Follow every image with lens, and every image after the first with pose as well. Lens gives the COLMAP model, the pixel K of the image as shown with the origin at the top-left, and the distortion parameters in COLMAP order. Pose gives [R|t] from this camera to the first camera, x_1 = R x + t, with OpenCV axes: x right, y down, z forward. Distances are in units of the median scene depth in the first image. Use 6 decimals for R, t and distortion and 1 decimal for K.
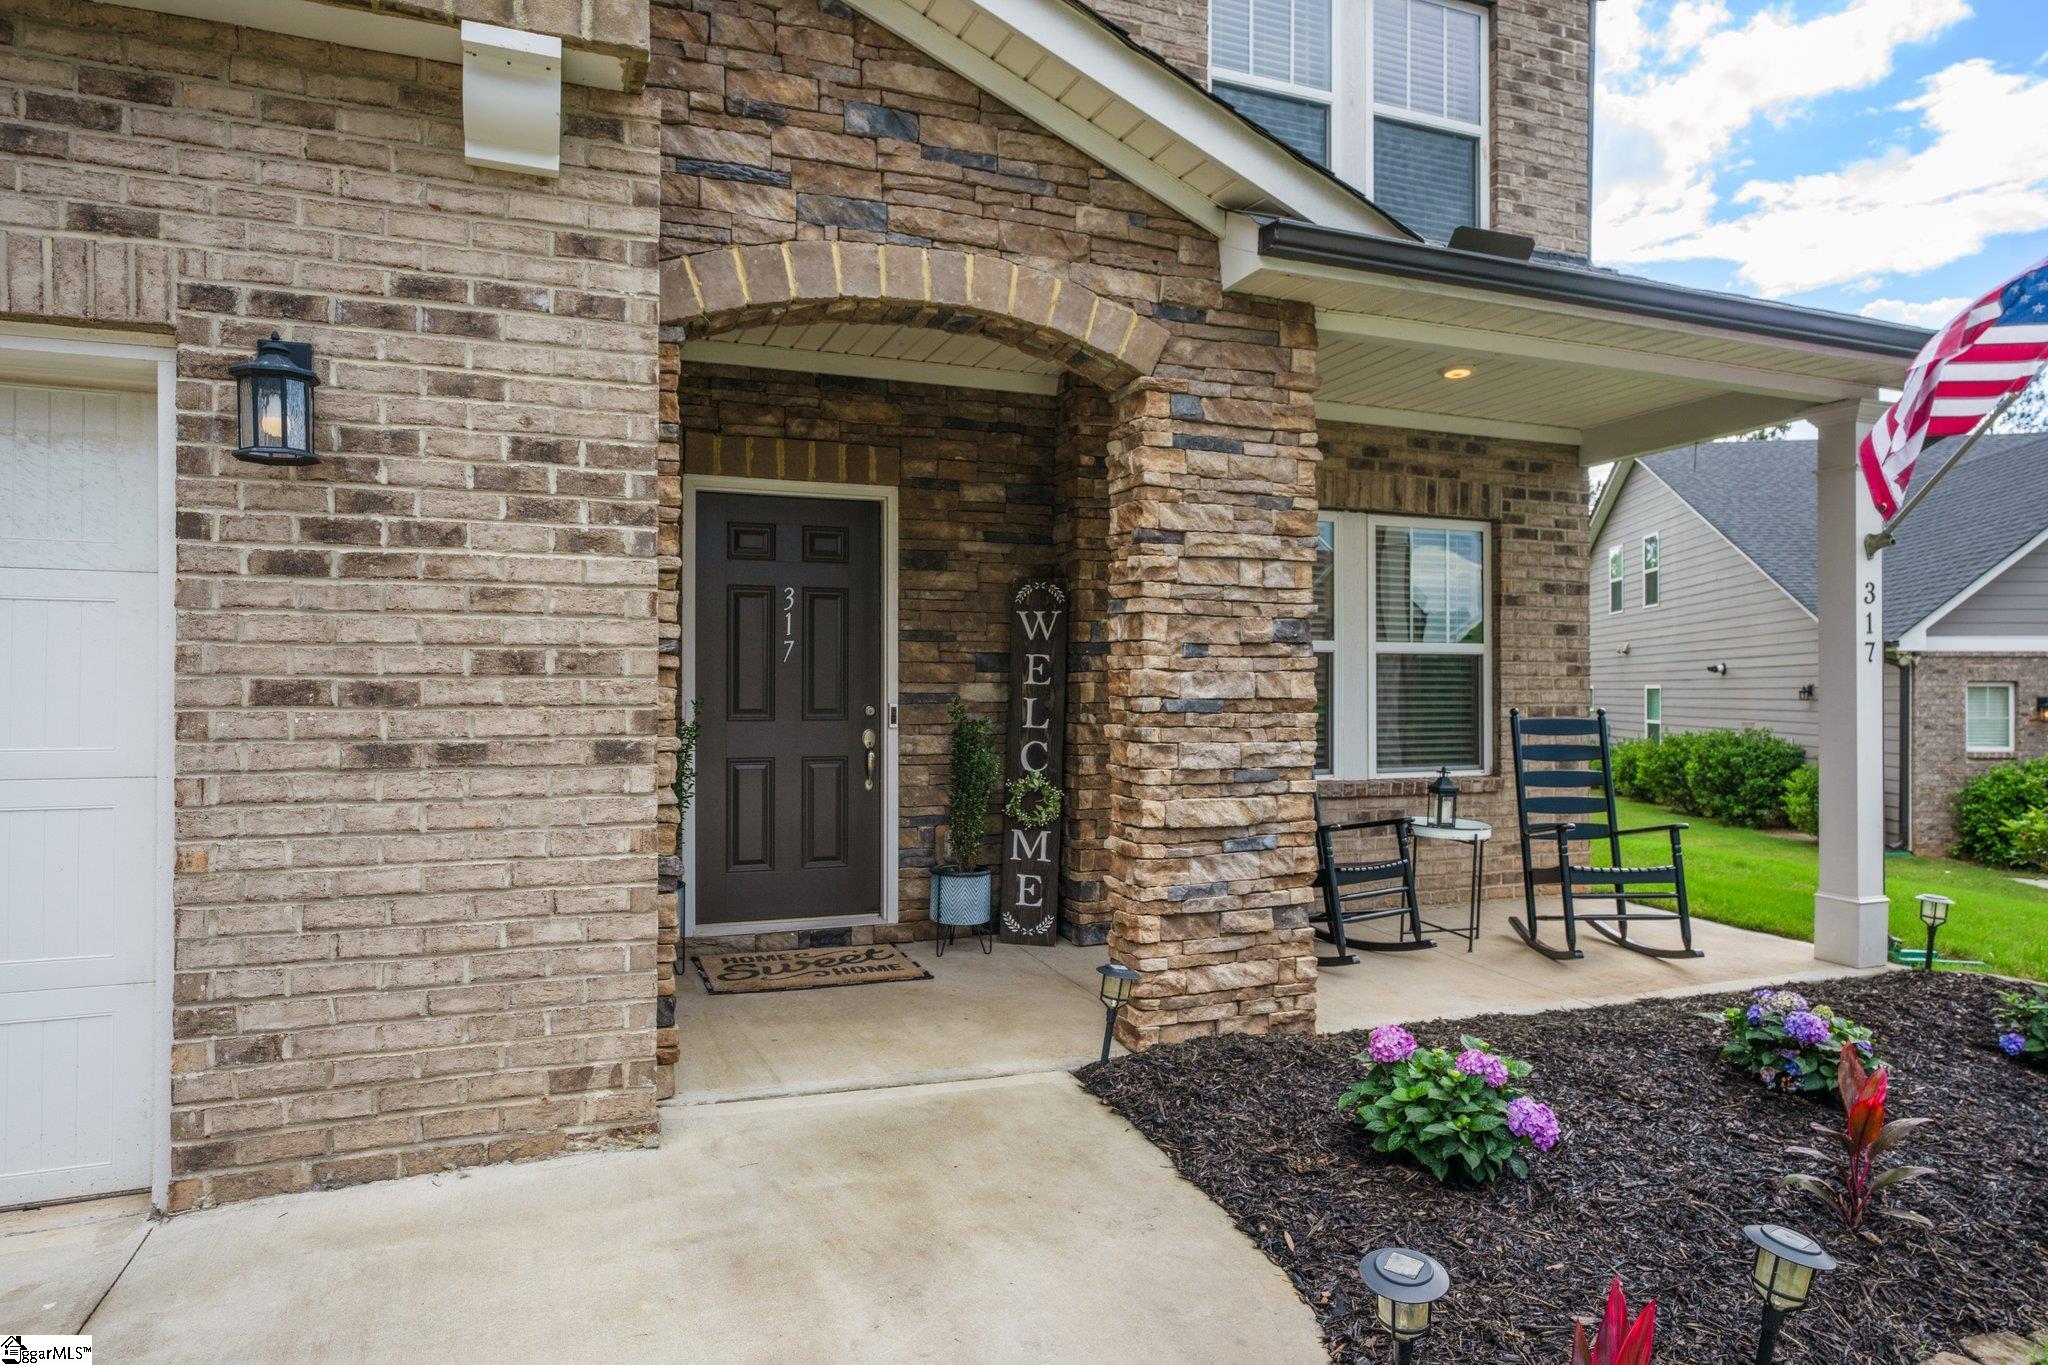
lens RADIAL K [[1227.7, 0, 1017.6], [0, 1227.7, 688.3], [0, 0, 1]] dist [-0.020186, 0.001959]
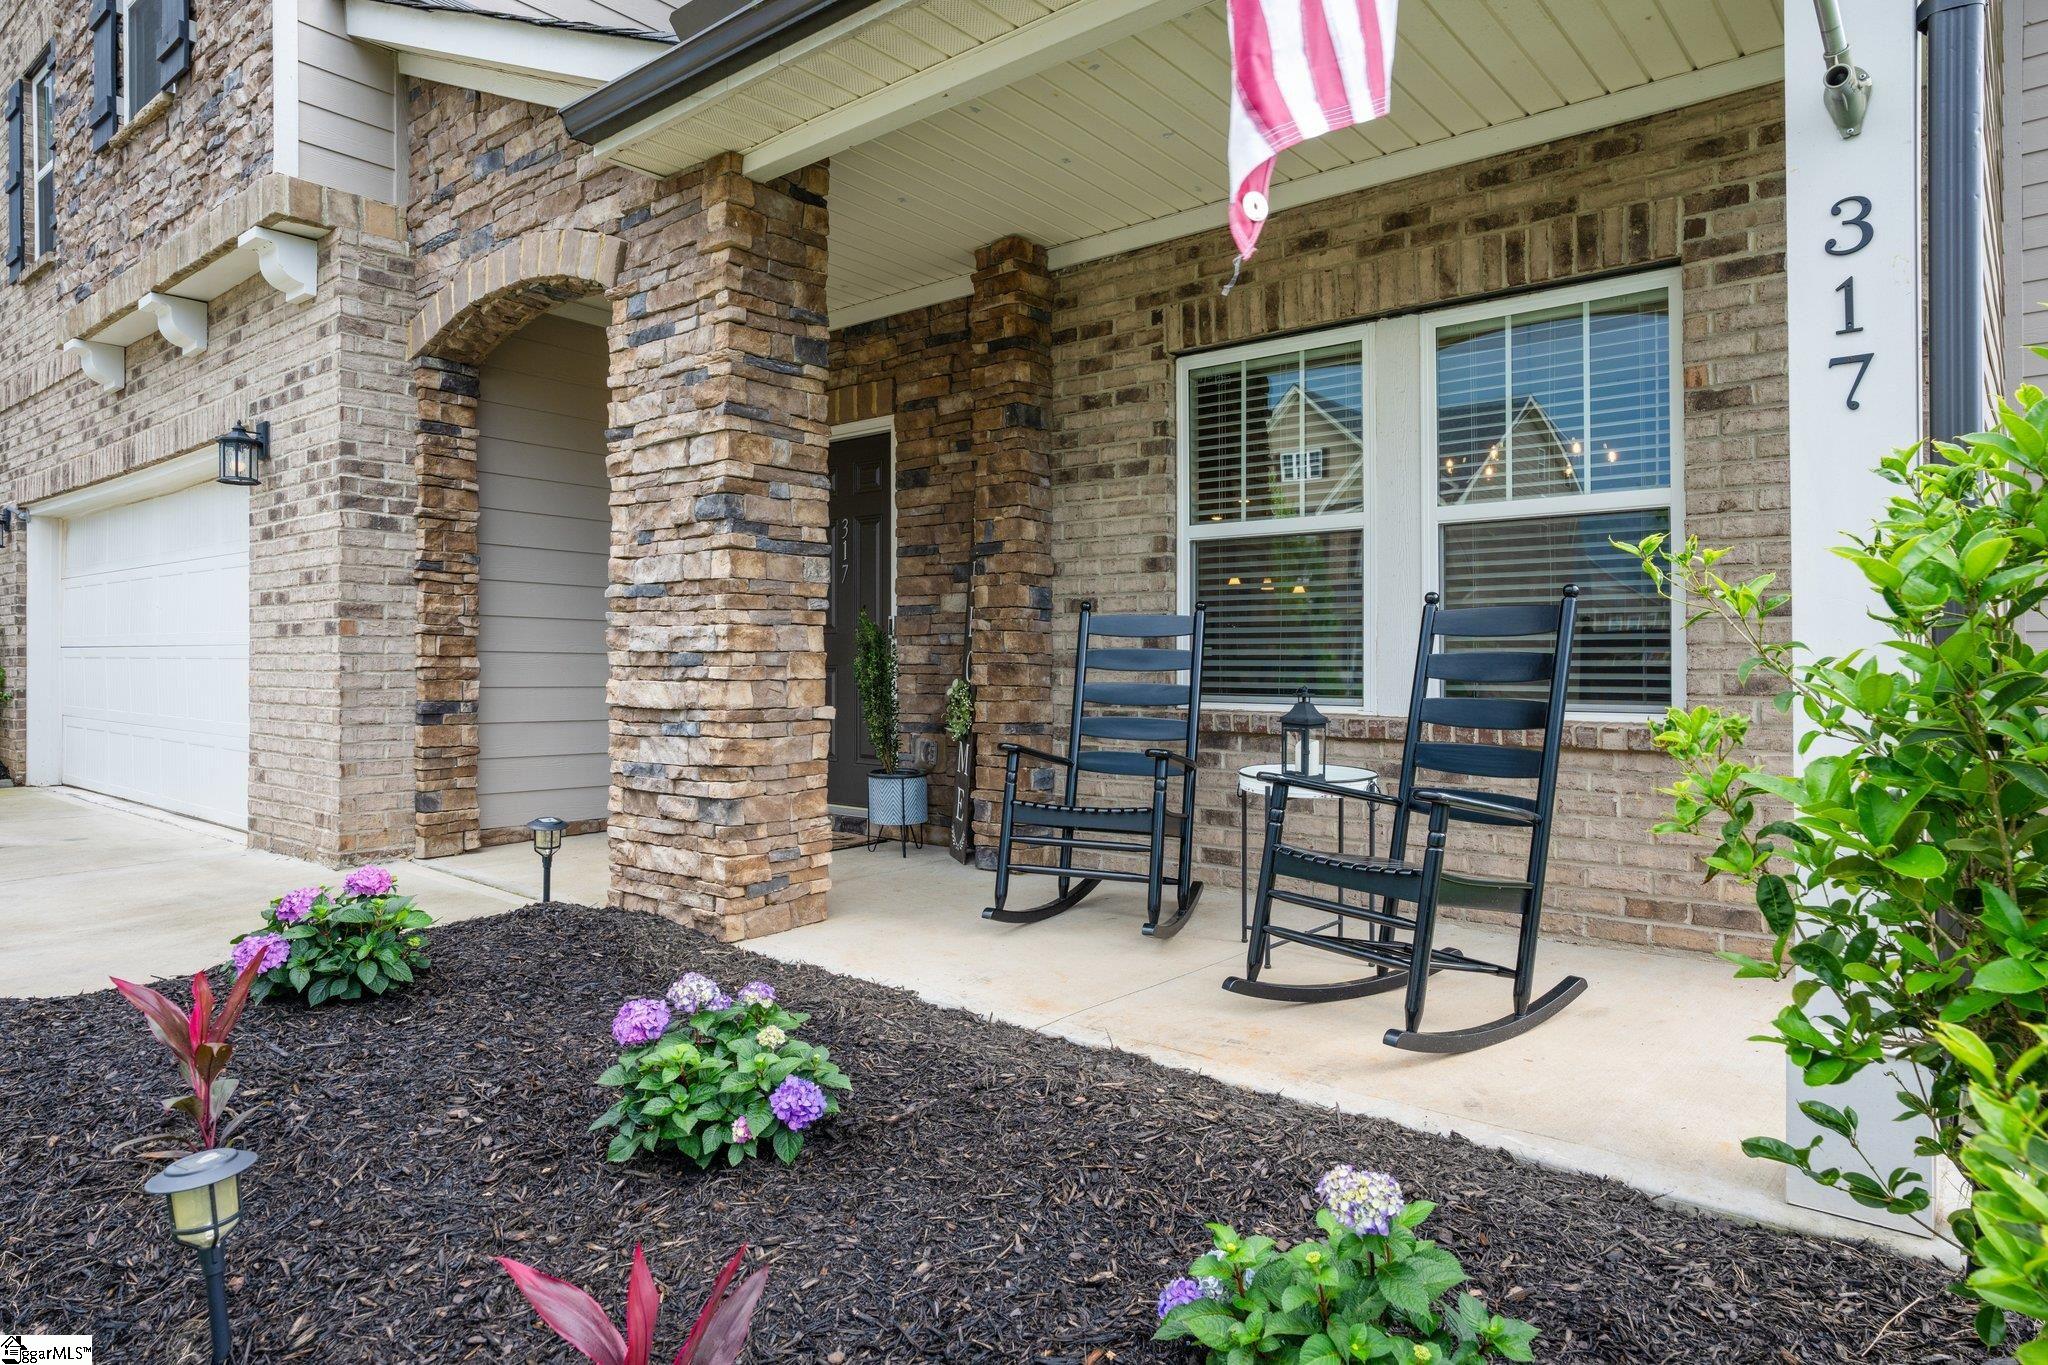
lens RADIAL K [[1227.7, 0, 1017.1], [0, 1227.7, 675.1], [0, 0, 1]] dist [-0.020186, 0.001959]
pose [[0.472905, 0.005784, -0.881094, 1.183342], [-0.005932, 0.999977, 0.003381, 0.078683], [0.881093, 0.003628, 0.472929, 0.774038]]
